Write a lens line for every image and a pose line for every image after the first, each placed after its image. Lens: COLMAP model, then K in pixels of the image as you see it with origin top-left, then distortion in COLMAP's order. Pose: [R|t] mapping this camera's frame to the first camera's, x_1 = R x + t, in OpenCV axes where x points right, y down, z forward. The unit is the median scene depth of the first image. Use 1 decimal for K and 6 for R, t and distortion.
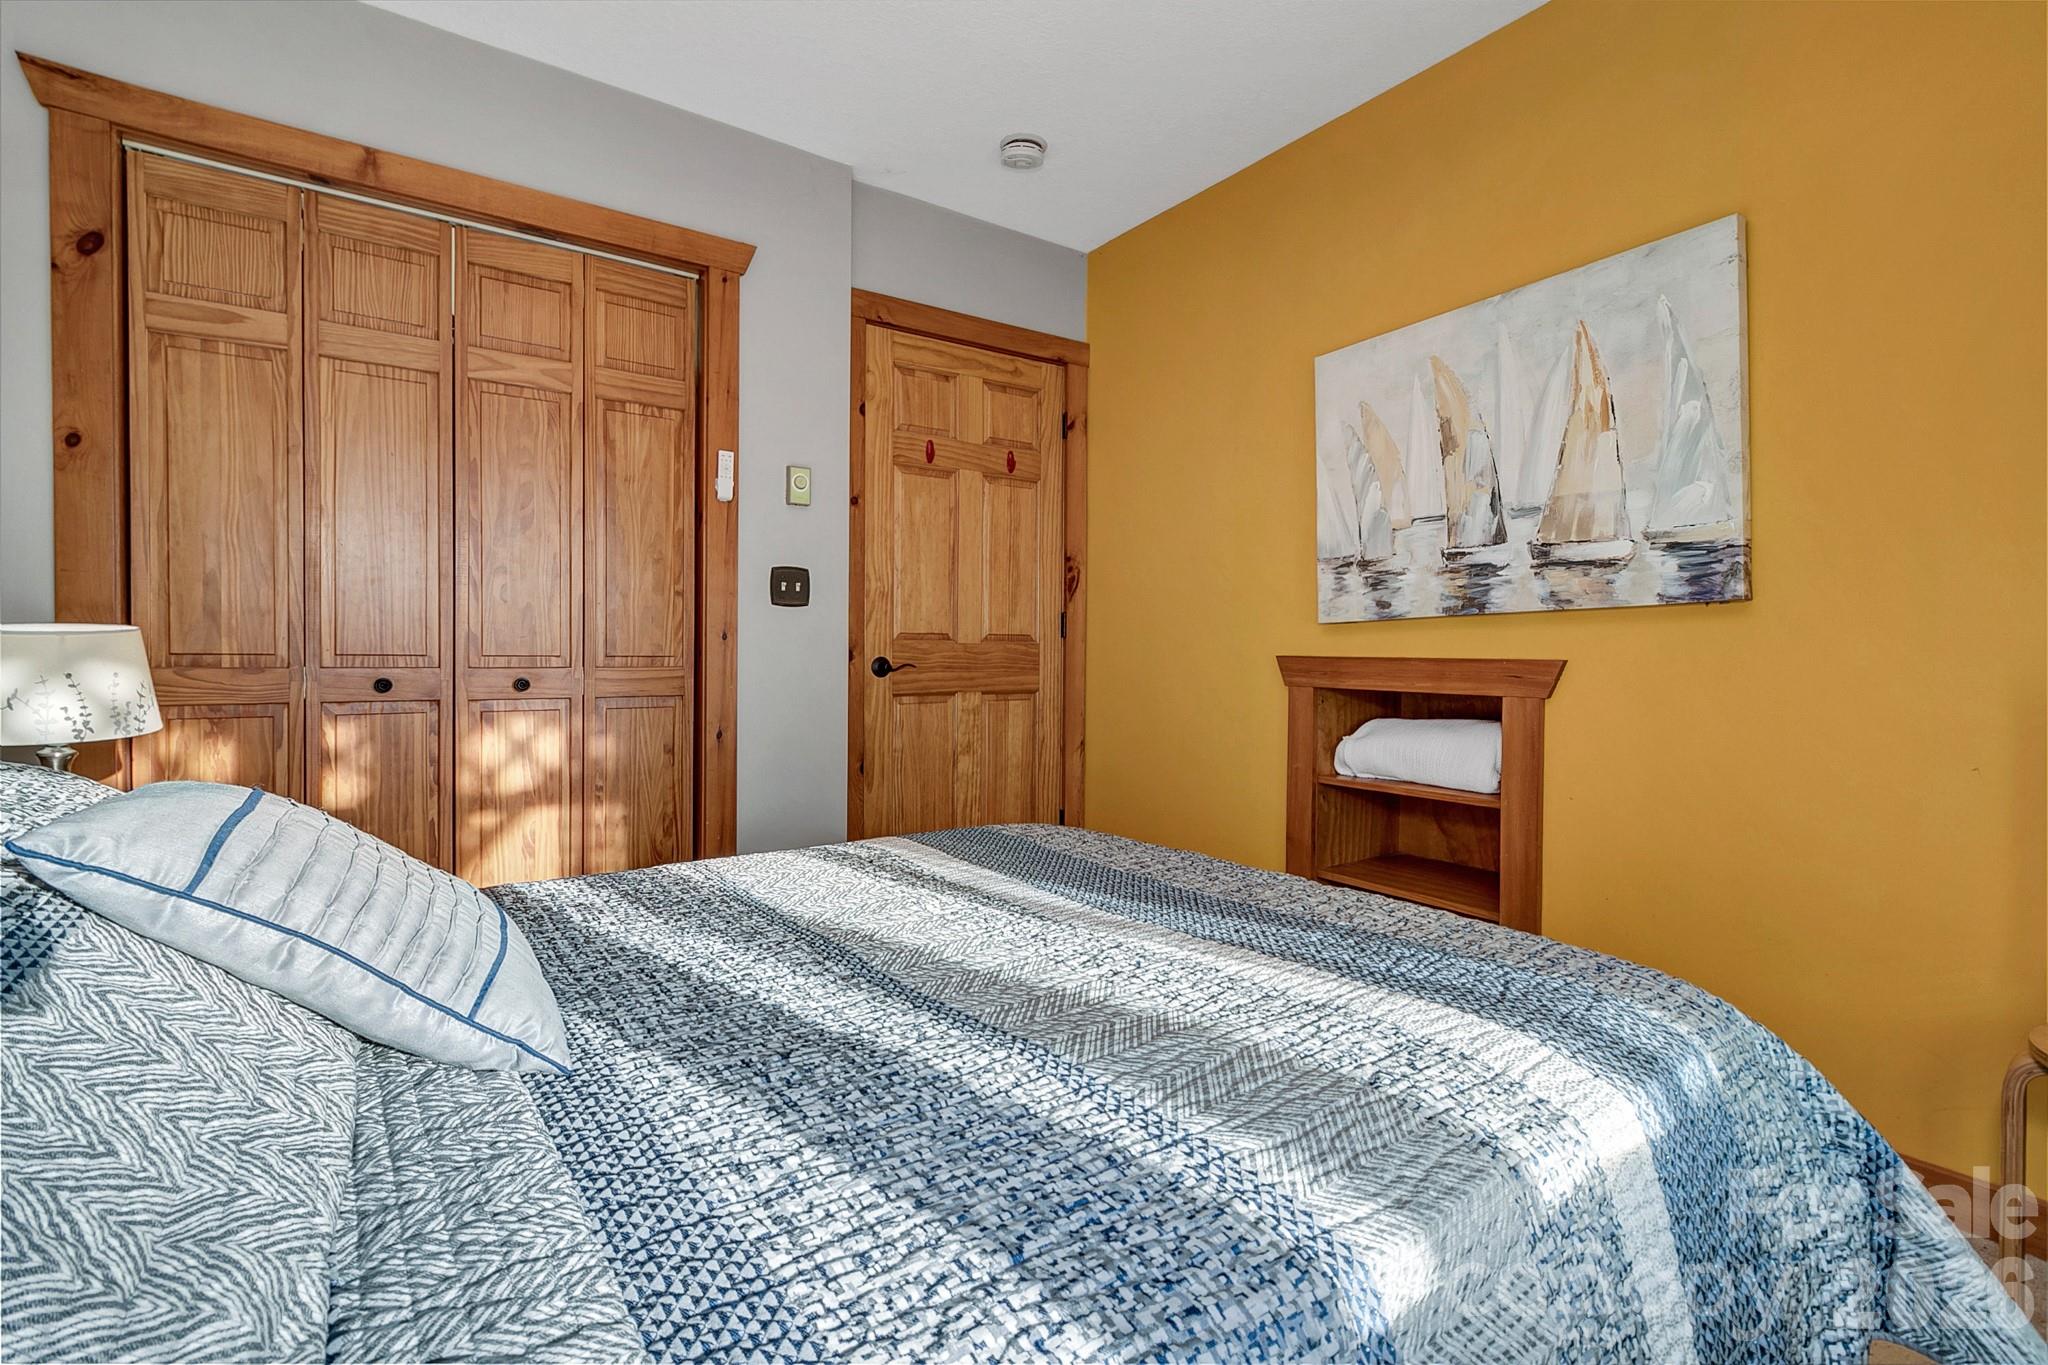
lens RADIAL K [[937.5, 0, 1015.0], [0, 937.5, 682.8], [0, 0, 1]] dist [0.000463, 0.001097]
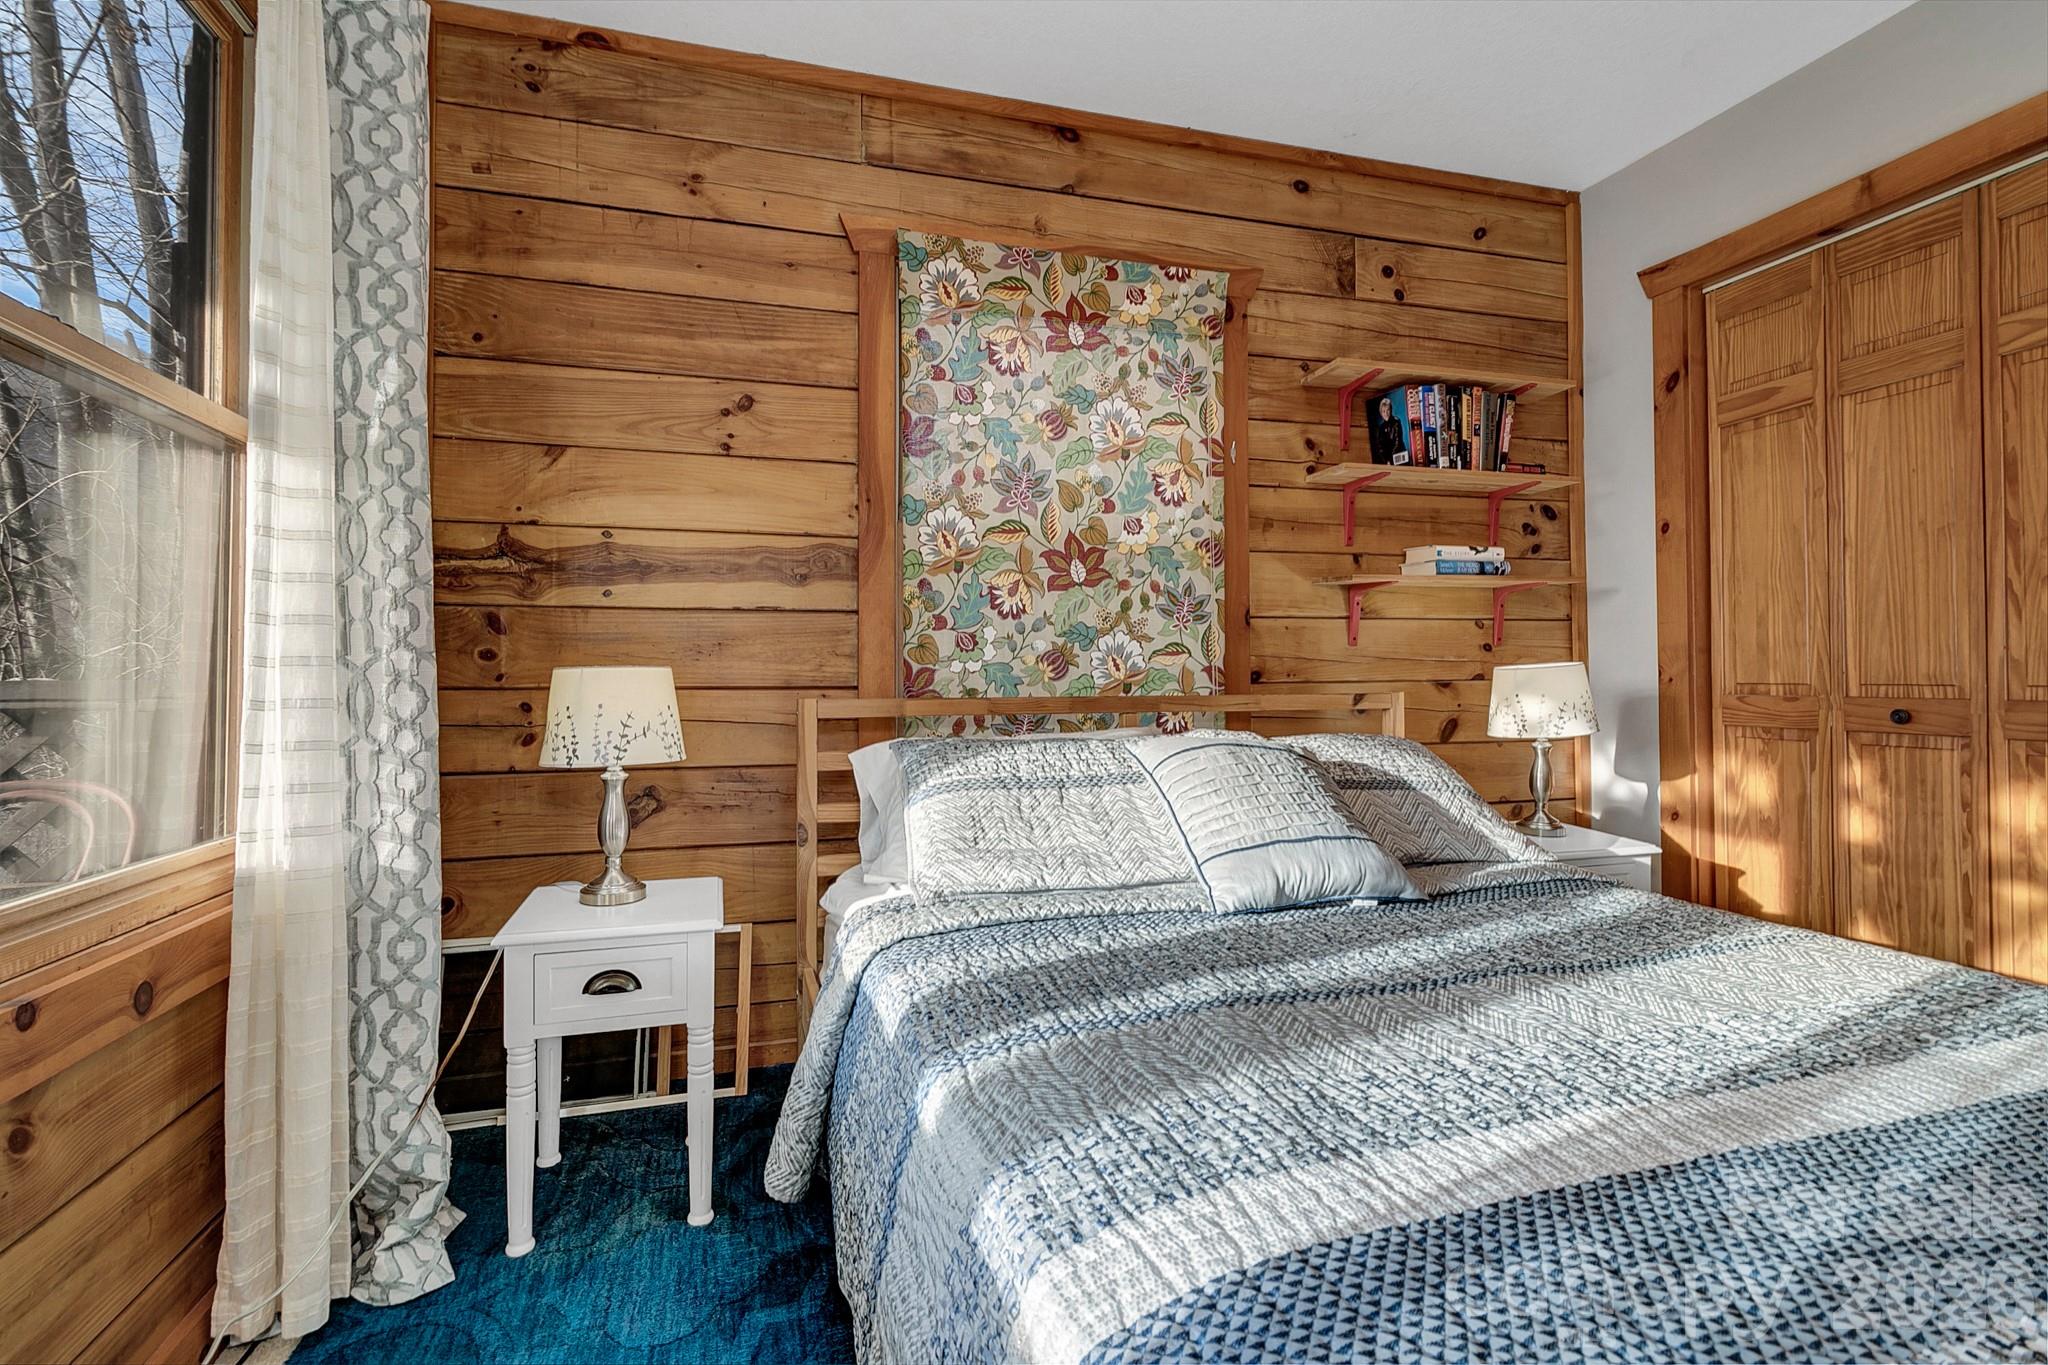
lens RADIAL K [[937.5, 0, 1009.5], [0, 937.5, 671.6], [0, 0, 1]] dist [0.000463, 0.001097]
pose [[-0.318571, -0.016156, -0.947761, 0.668874], [-0.035085, 0.999371, -0.005243, -0.008527], [0.947249, 0.031582, -0.318937, 0.595983]]
